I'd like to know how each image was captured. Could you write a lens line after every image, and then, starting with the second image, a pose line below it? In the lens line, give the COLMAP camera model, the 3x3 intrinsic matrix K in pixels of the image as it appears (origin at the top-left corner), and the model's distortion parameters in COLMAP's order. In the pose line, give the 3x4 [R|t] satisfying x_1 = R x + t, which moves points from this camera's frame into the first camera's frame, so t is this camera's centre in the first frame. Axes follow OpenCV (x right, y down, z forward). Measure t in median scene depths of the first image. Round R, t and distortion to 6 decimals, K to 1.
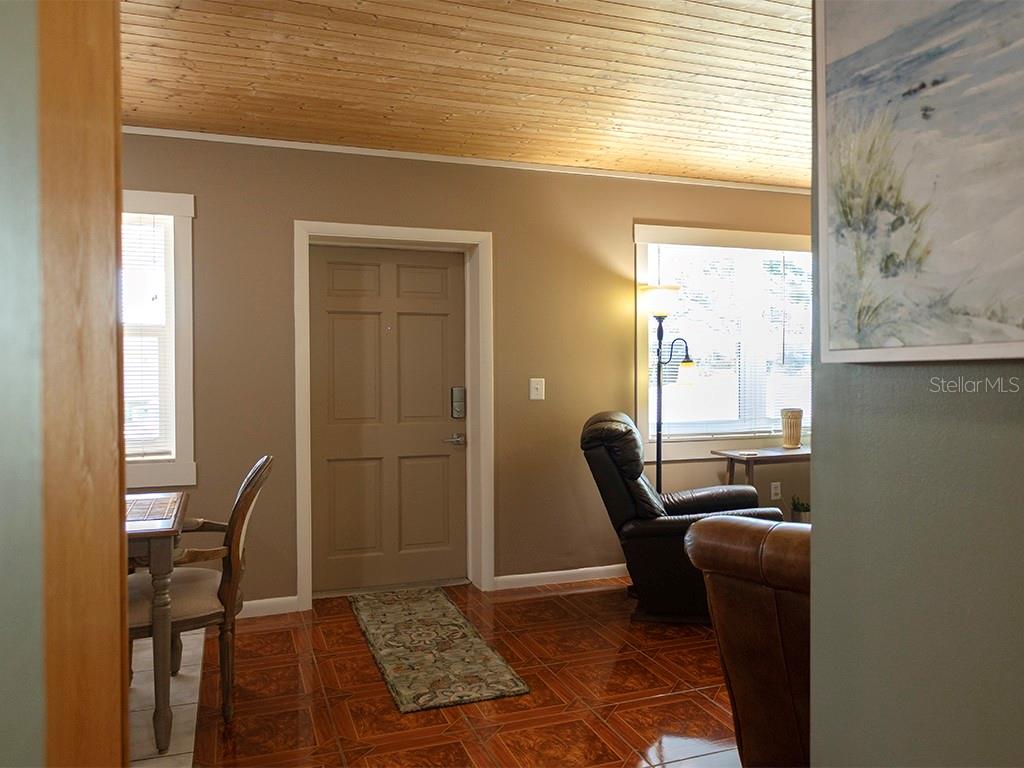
lens RADIAL K [[778.8, 0, 501.5], [0, 778.8, 391.9], [0, 0, 1]] dist [-0.011475, 0.010038]
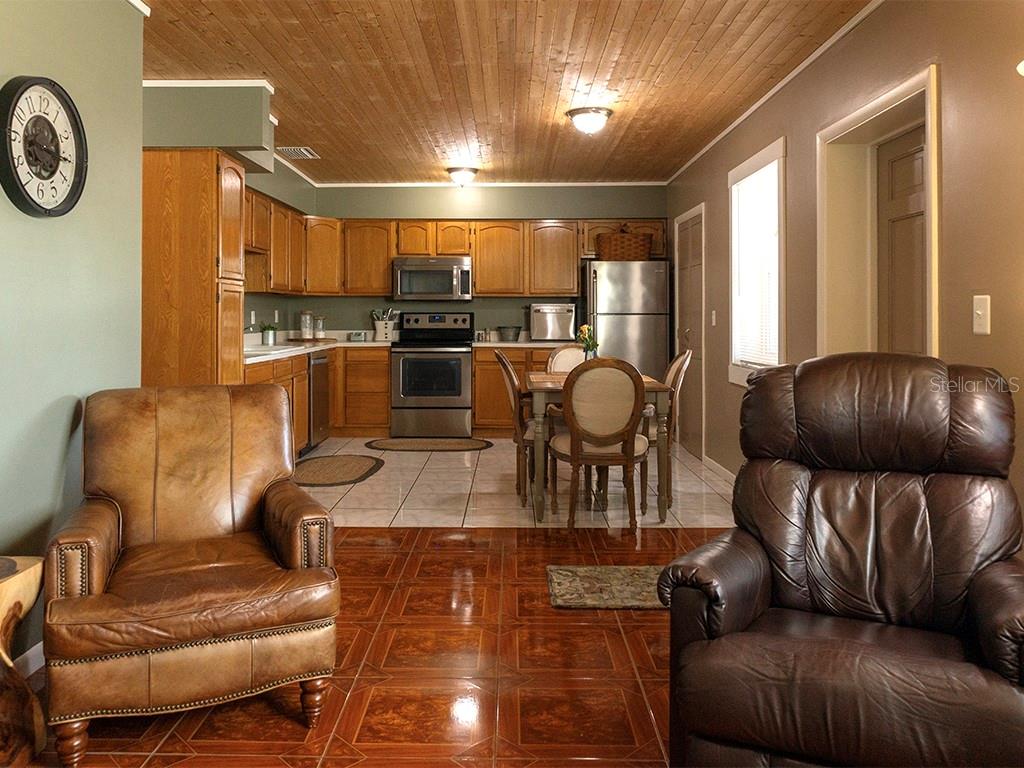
lens RADIAL K [[778.8, 0, 498.9], [0, 778.8, 304.7], [0, 0, 1]] dist [-0.011475, 0.010038]
pose [[-0.371763, -0.013320, -0.928232, 0.980930], [-0.027722, 0.999610, -0.003241, 0.001187], [0.927914, 0.024527, -0.371987, 1.278294]]
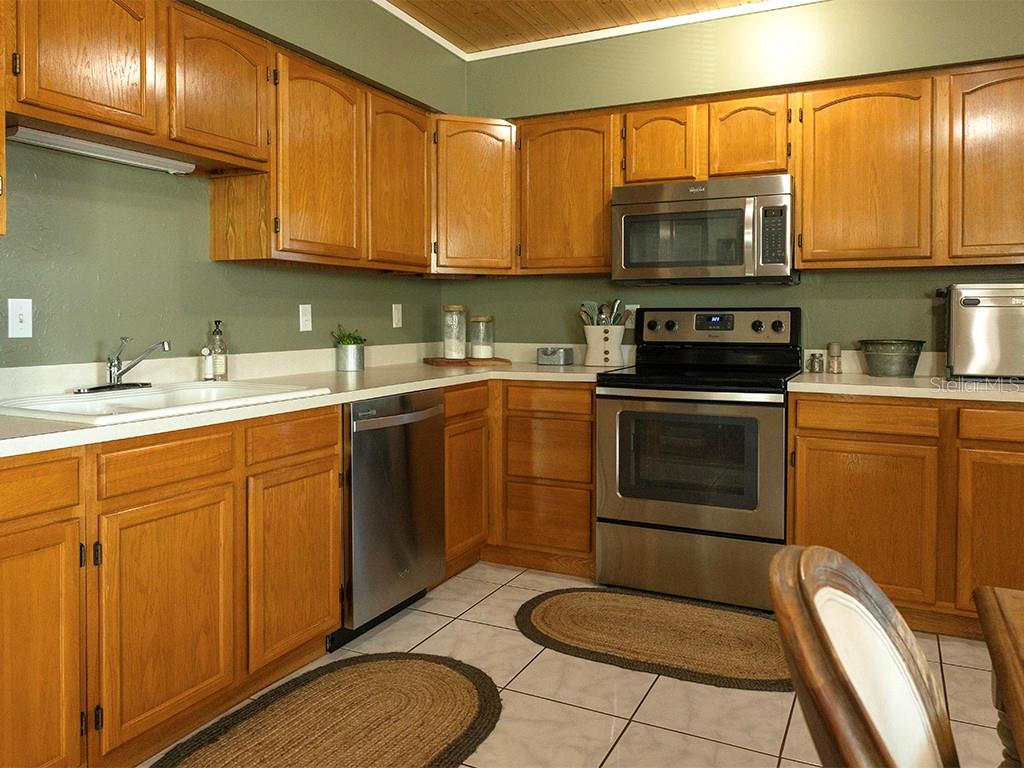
lens RADIAL K [[778.8, 0, 495.3], [0, 778.8, 326.9], [0, 0, 1]] dist [-0.011475, 0.010038]
pose [[-0.743723, 0.006446, -0.668457, -0.274971], [-0.021293, 0.999218, 0.033326, 0.020873], [0.668149, 0.039018, -0.743004, 0.795031]]
